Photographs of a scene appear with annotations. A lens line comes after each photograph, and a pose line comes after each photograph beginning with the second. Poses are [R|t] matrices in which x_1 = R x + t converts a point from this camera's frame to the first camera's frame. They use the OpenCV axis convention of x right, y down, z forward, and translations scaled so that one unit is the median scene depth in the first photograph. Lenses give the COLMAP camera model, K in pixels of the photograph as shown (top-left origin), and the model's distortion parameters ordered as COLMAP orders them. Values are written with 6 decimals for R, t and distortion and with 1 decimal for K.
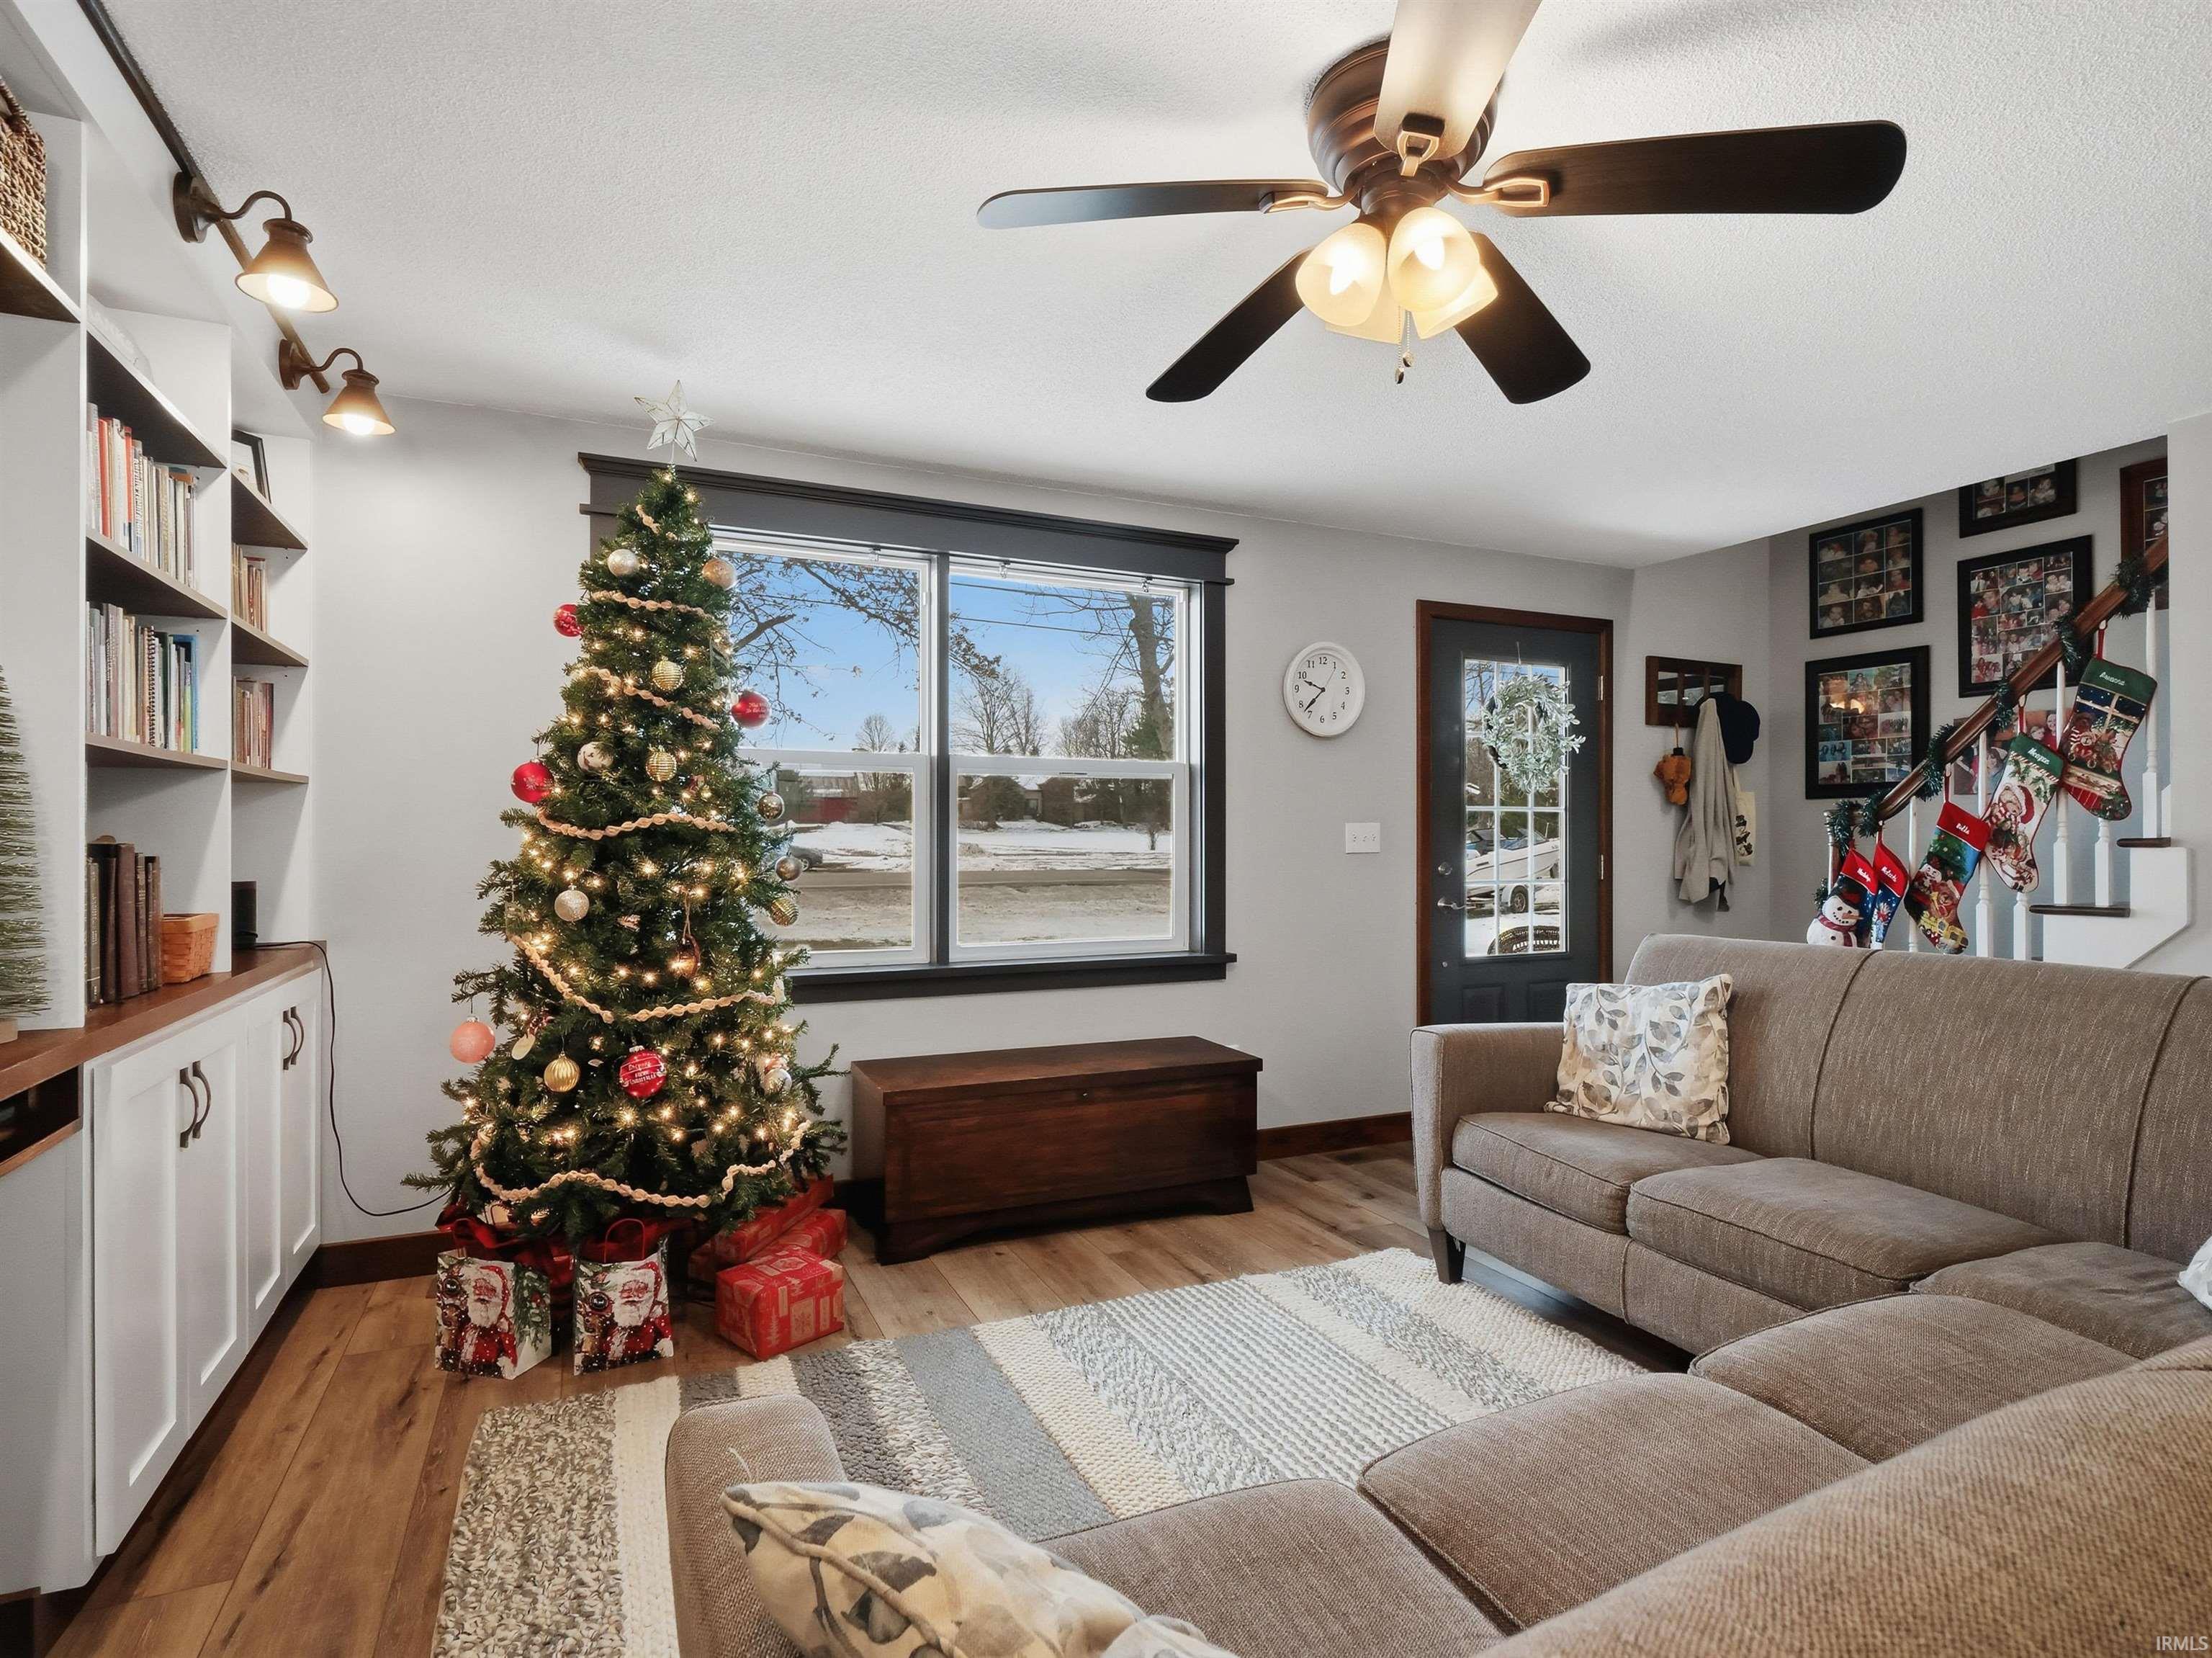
lens RADIAL K [[1125.2, 0, 1105.7], [0, 1125.2, 836.4], [0, 0, 1]] dist [-0.012229, 0.000064]
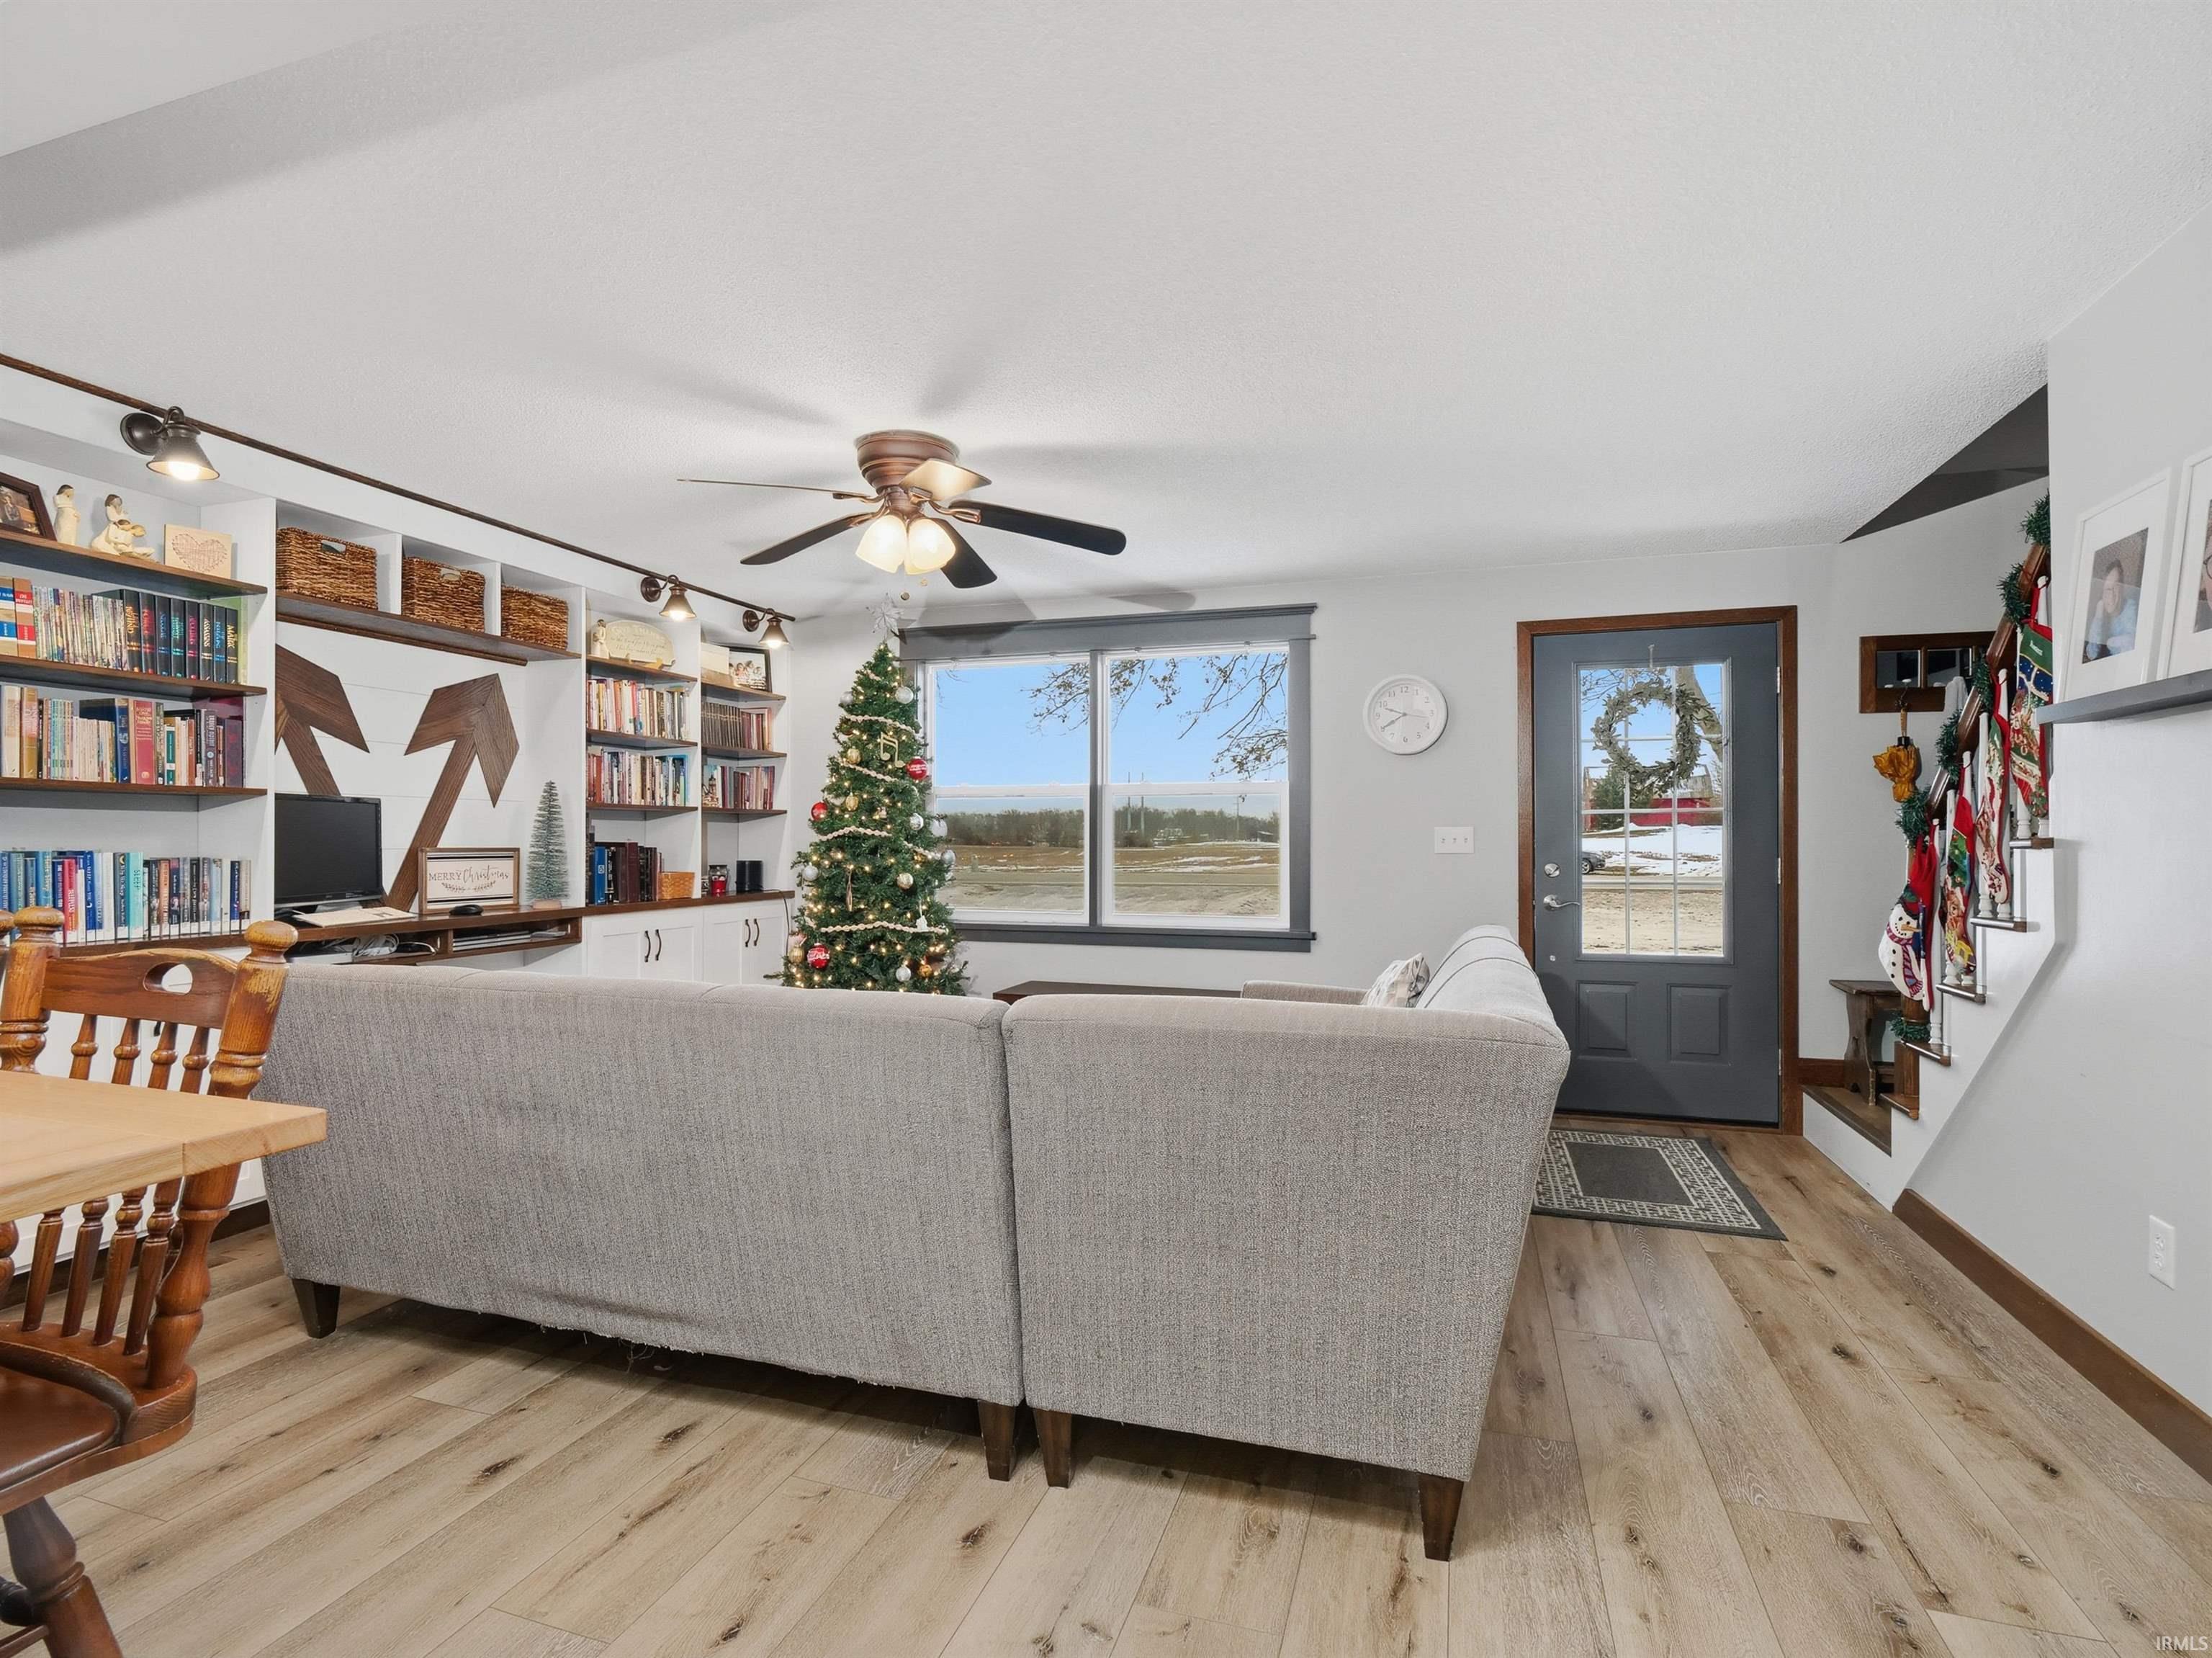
lens RADIAL K [[1087.4, 0, 1099.8], [0, 1087.4, 830.8], [0, 0, 1]] dist [0.014181, -0.013022]
pose [[0.736479, -0.007498, -0.676419, 0.824581], [0.001933, 0.999958, -0.008981, 0.001844], [0.676458, 0.005307, 0.736462, -0.063737]]
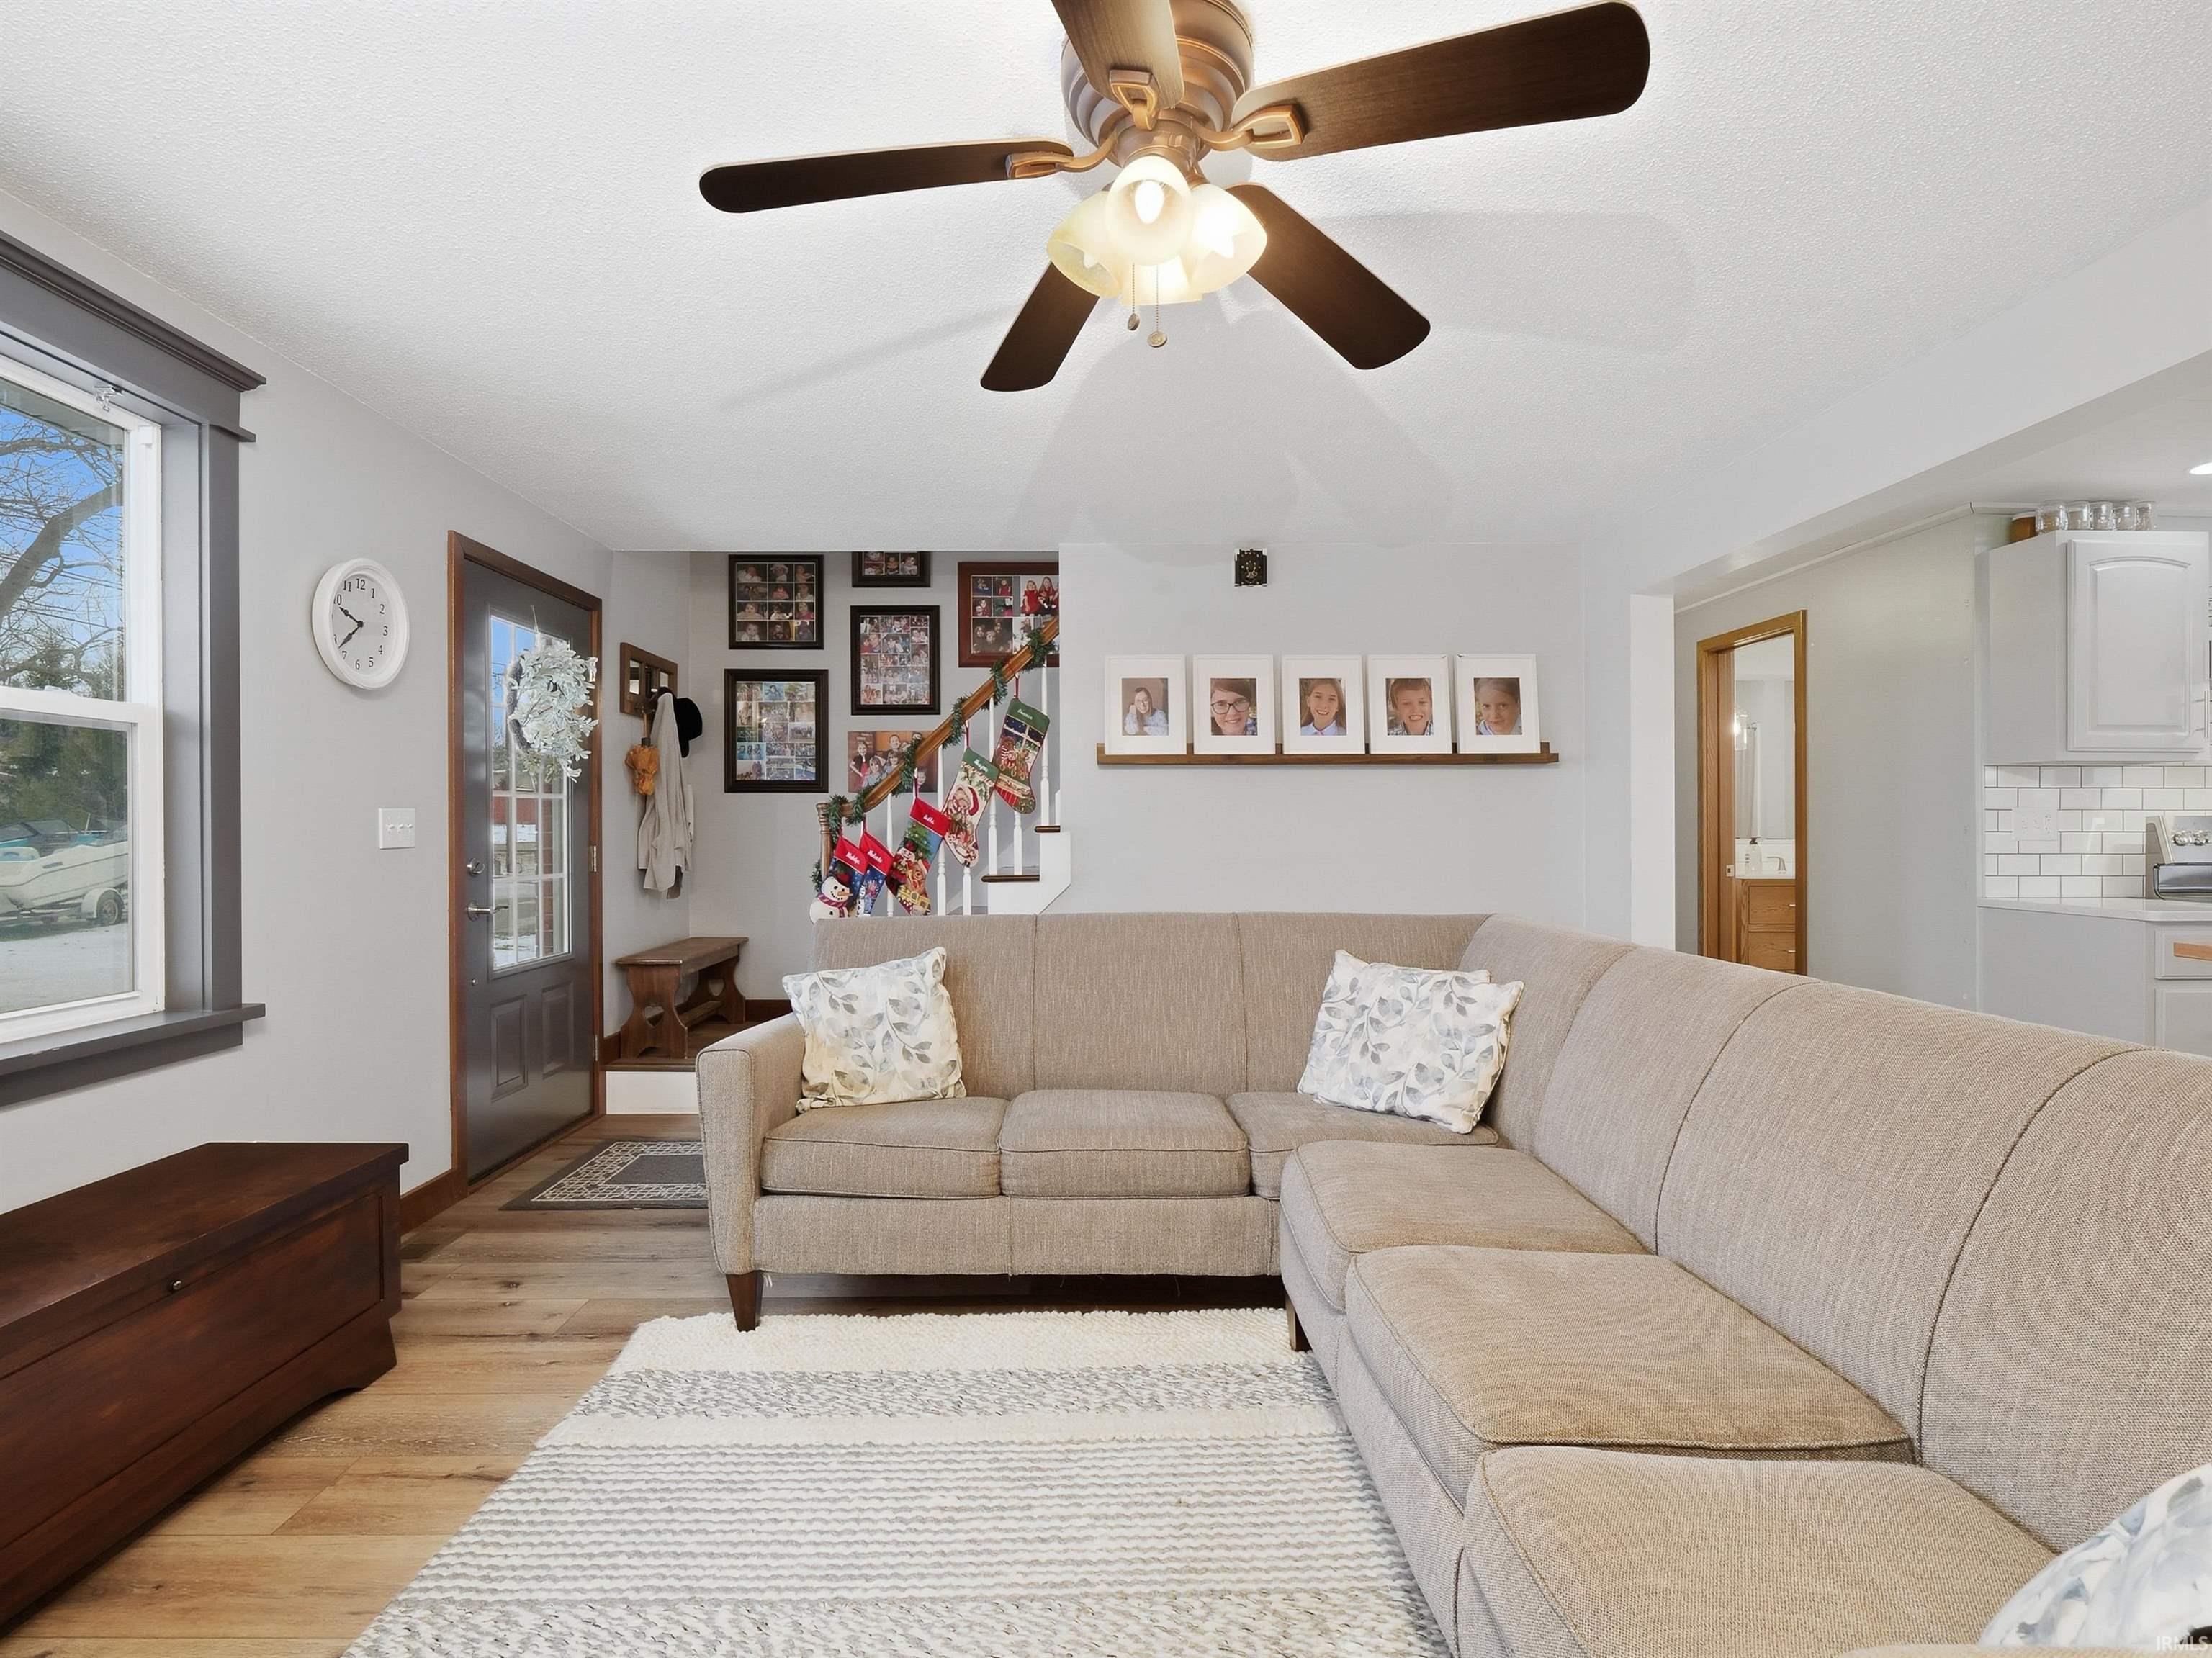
lens RADIAL K [[1084.3, 0, 1085.3], [0, 1084.3, 833.2], [0, 0, 1]] dist [-0.010975, -0.004328]
pose [[0.401123, -0.006549, 0.916001, -0.290819], [0.003640, 0.999978, 0.005556, 0.002644], [-0.916017, 0.001105, 0.401138, 0.330311]]
